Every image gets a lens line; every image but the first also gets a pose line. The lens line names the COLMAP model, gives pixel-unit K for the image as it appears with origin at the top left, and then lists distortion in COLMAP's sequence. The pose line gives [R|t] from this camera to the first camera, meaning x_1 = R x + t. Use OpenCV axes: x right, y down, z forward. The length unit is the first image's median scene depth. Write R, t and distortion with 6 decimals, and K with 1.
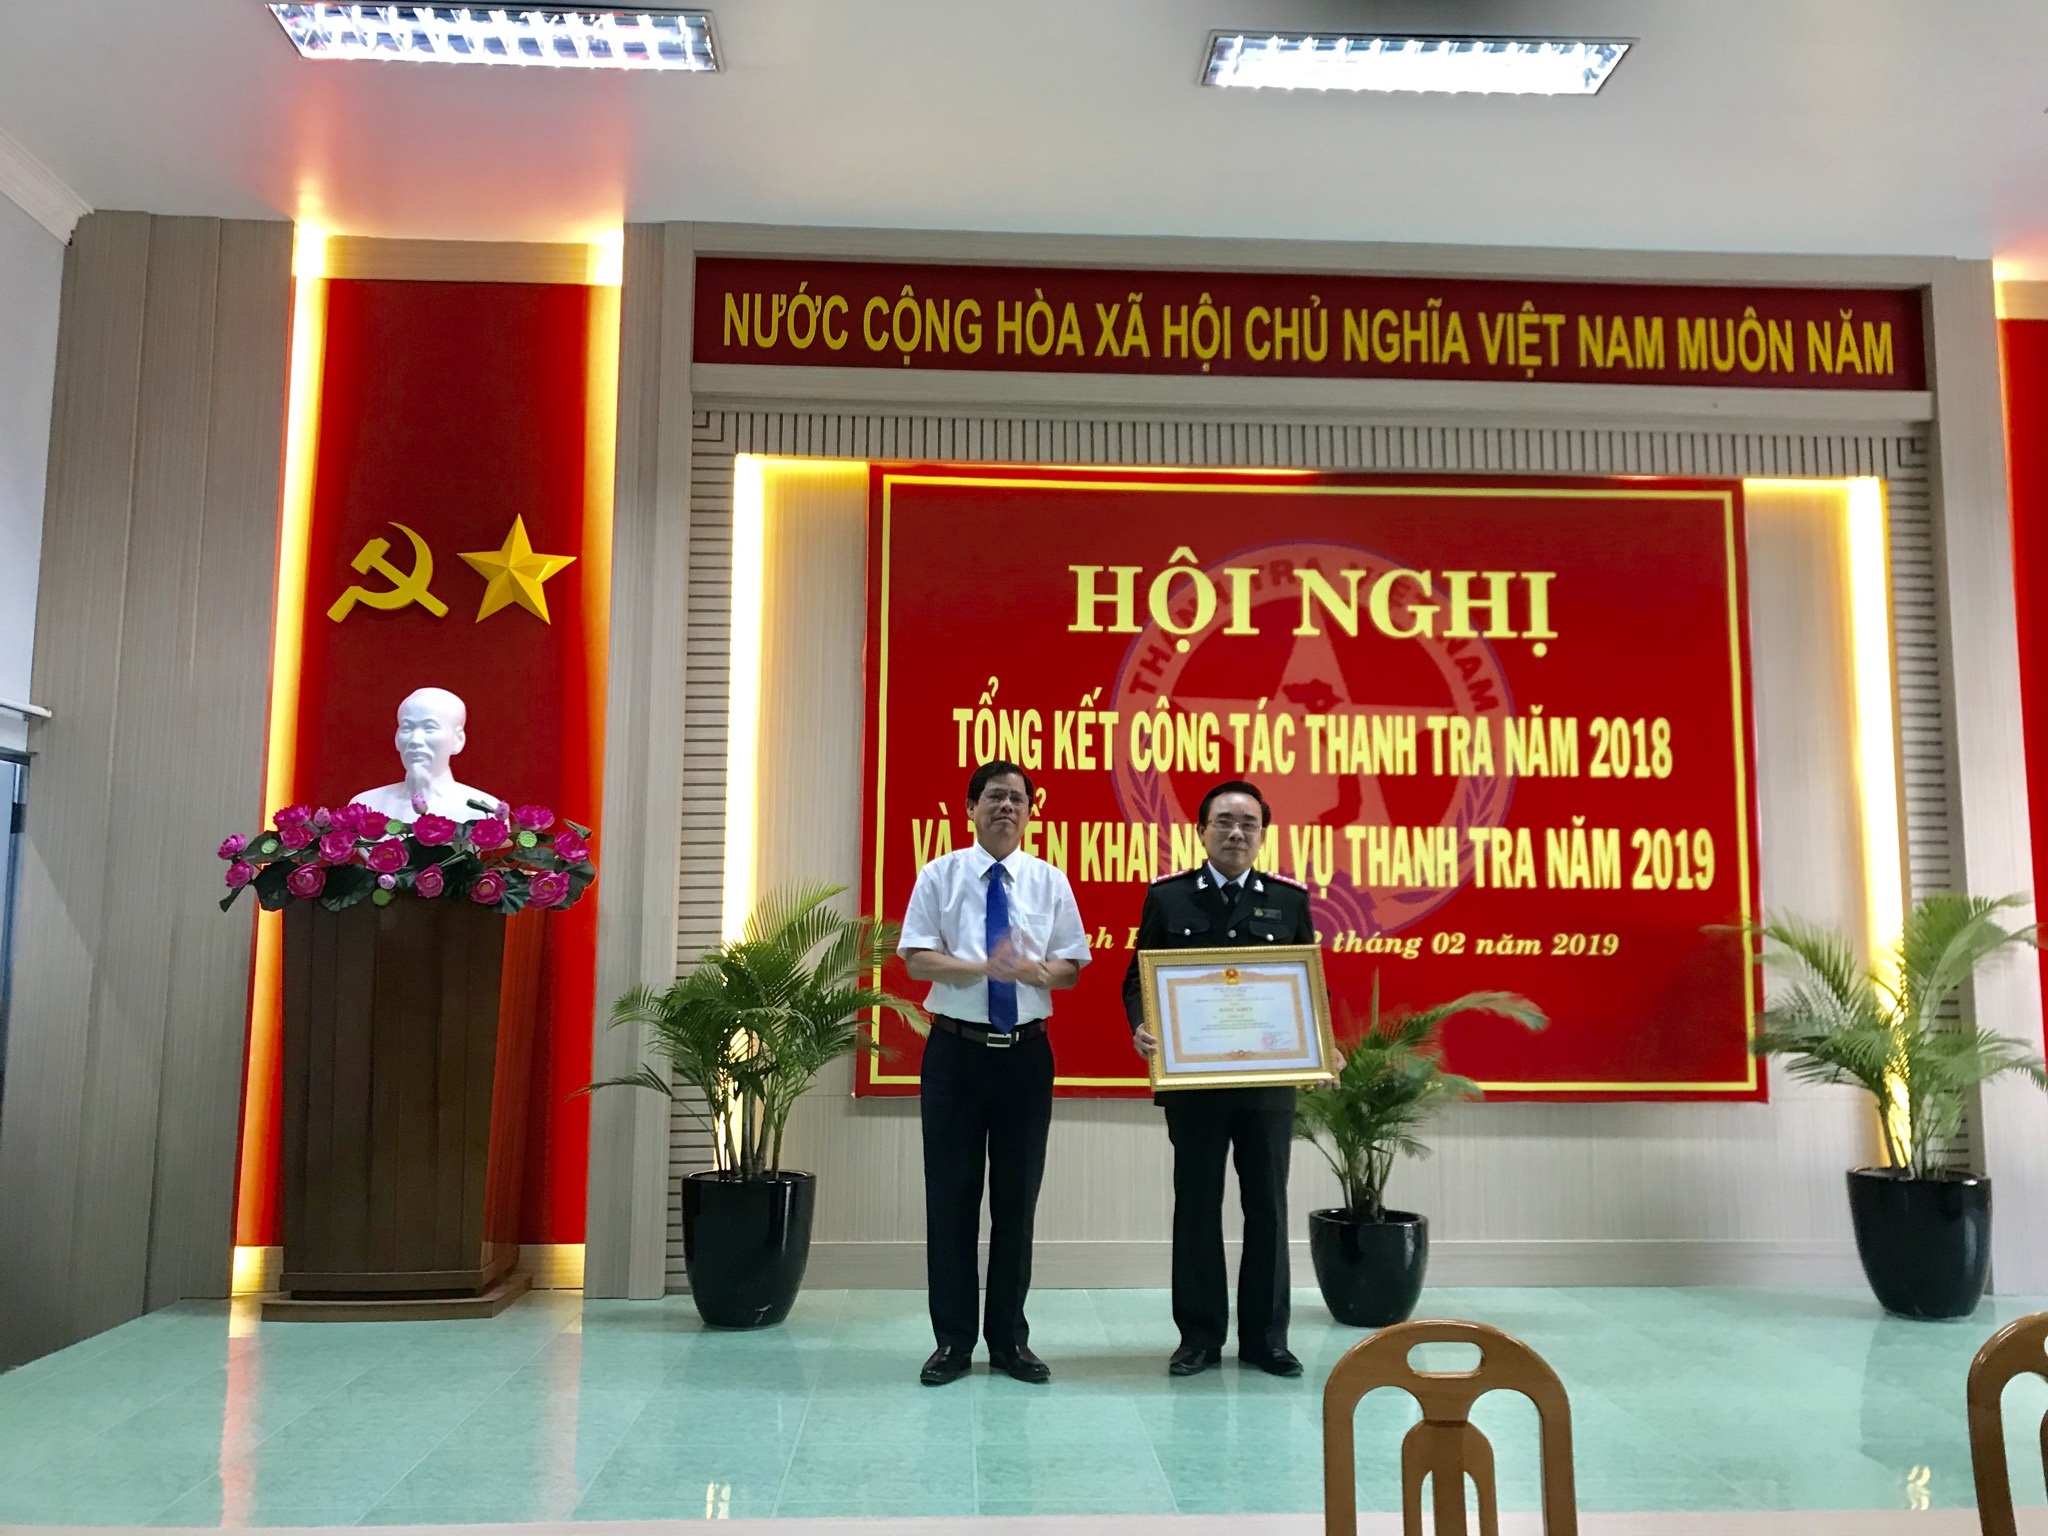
lens RADIAL K [[1673.1, 0, 1004.3], [0, 1673.1, 764.8], [0, 0, 1]] dist [0.018283, -0.005002]
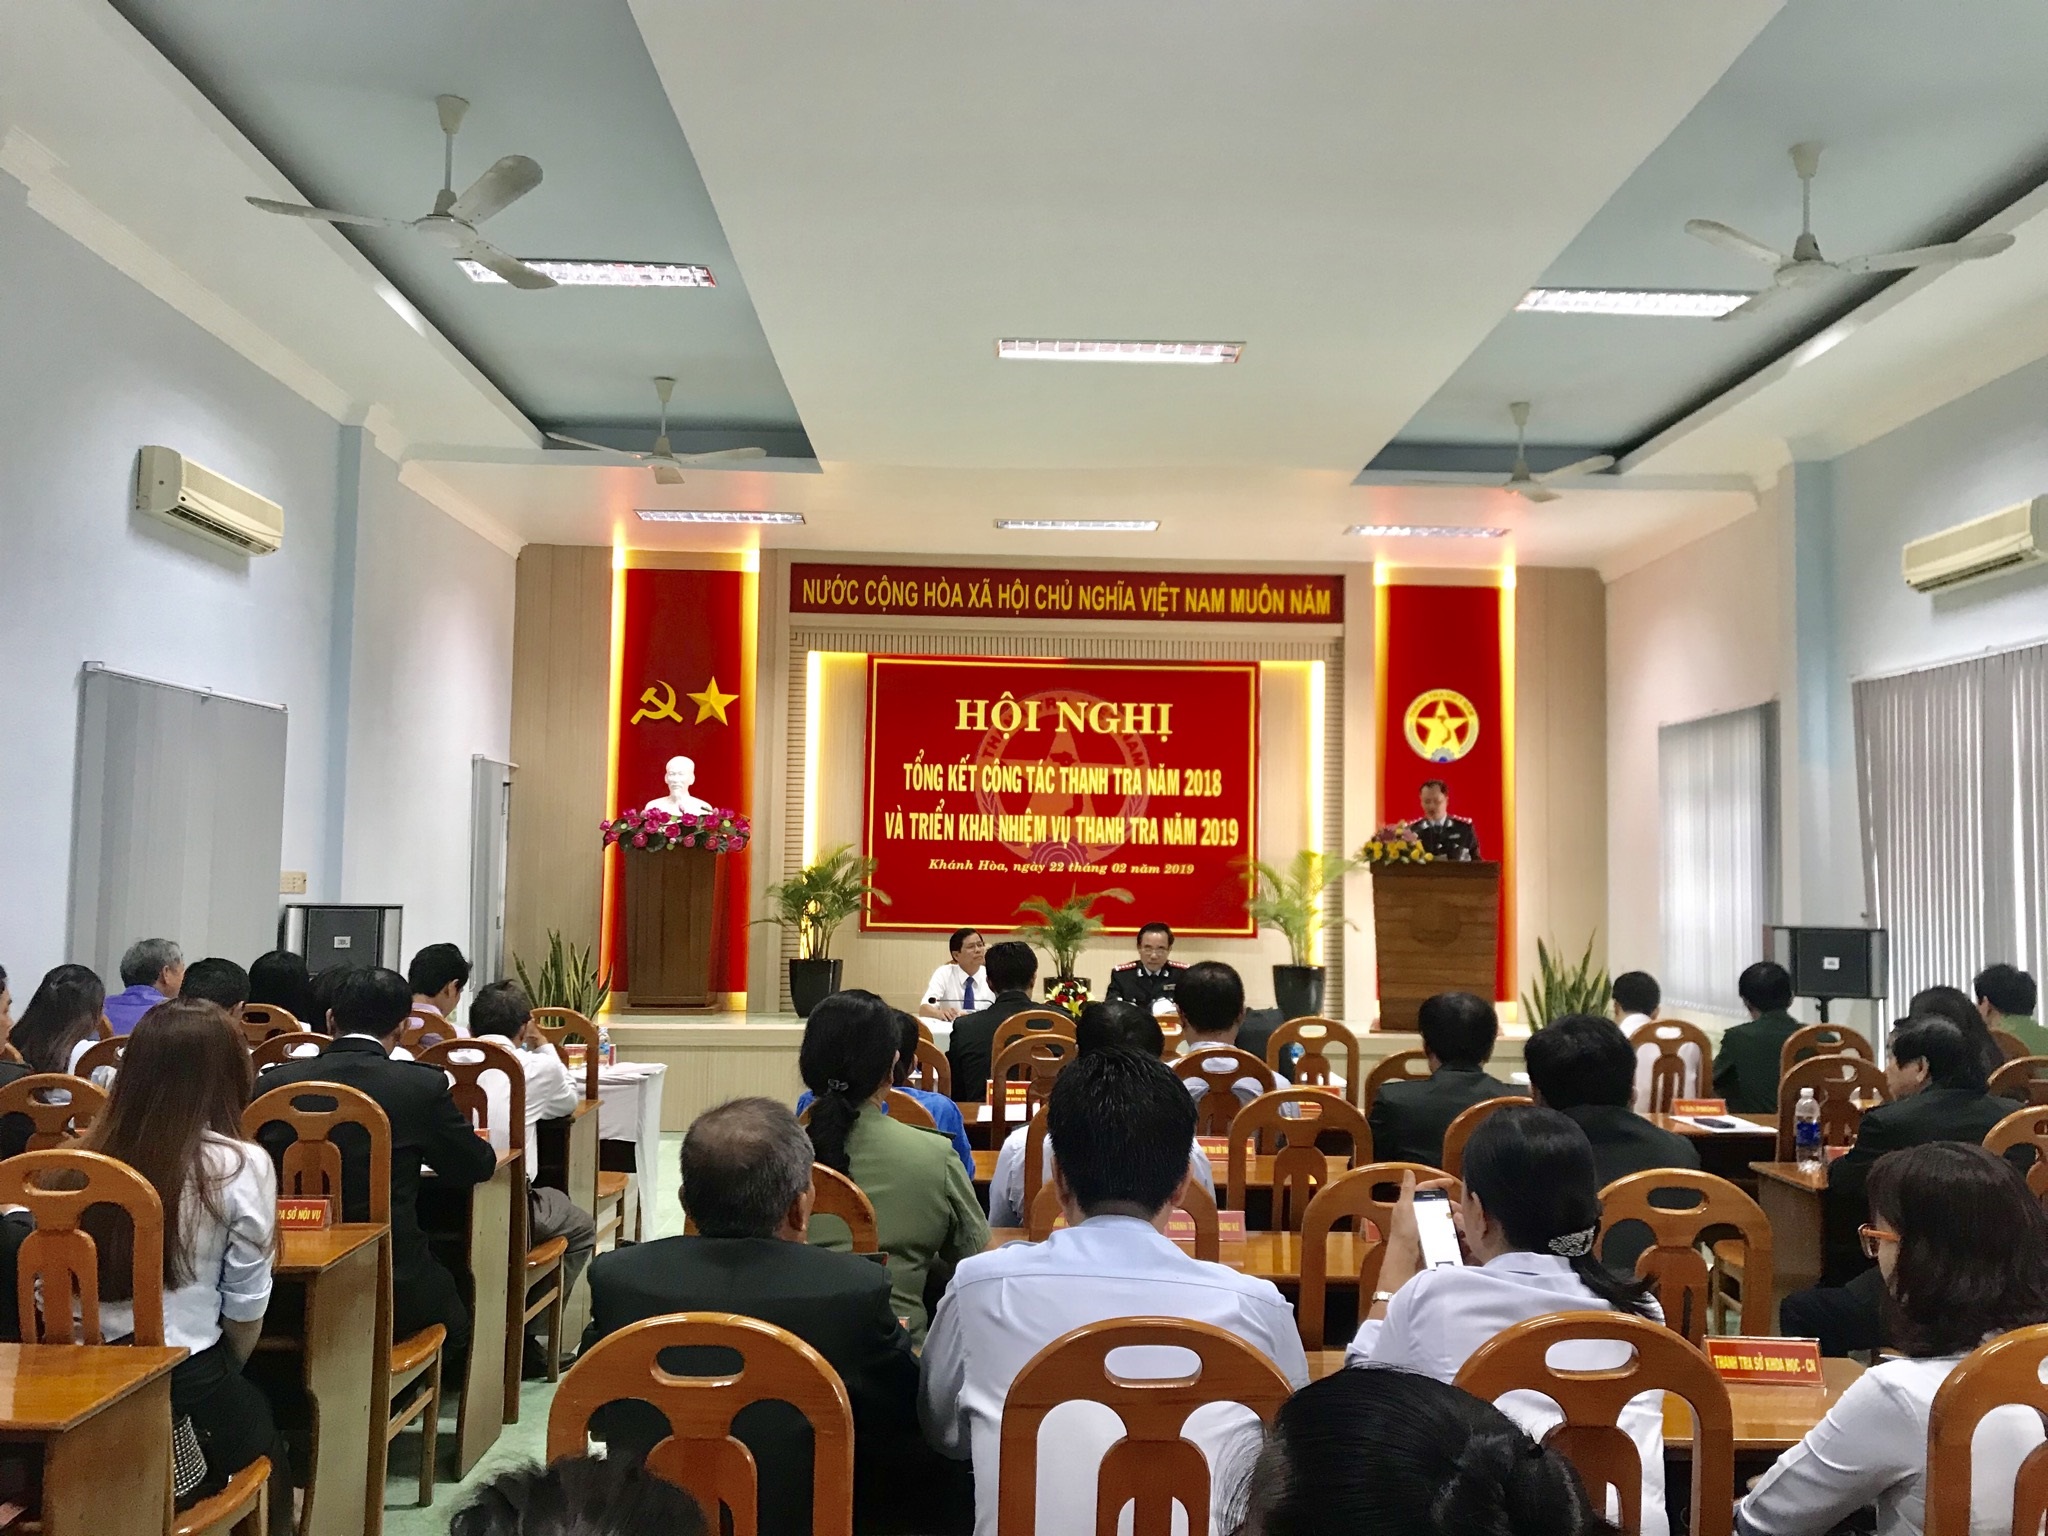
lens RADIAL K [[1673.1, 0, 1040.0], [0, 1673.1, 767.2], [0, 0, 1]] dist [0.018283, -0.005002]
pose [[0.999967, 0.007854, -0.001892, 0.157933], [-0.007745, 0.998626, 0.051829, -0.147467], [0.002296, -0.051813, 0.998654, -1.266316]]
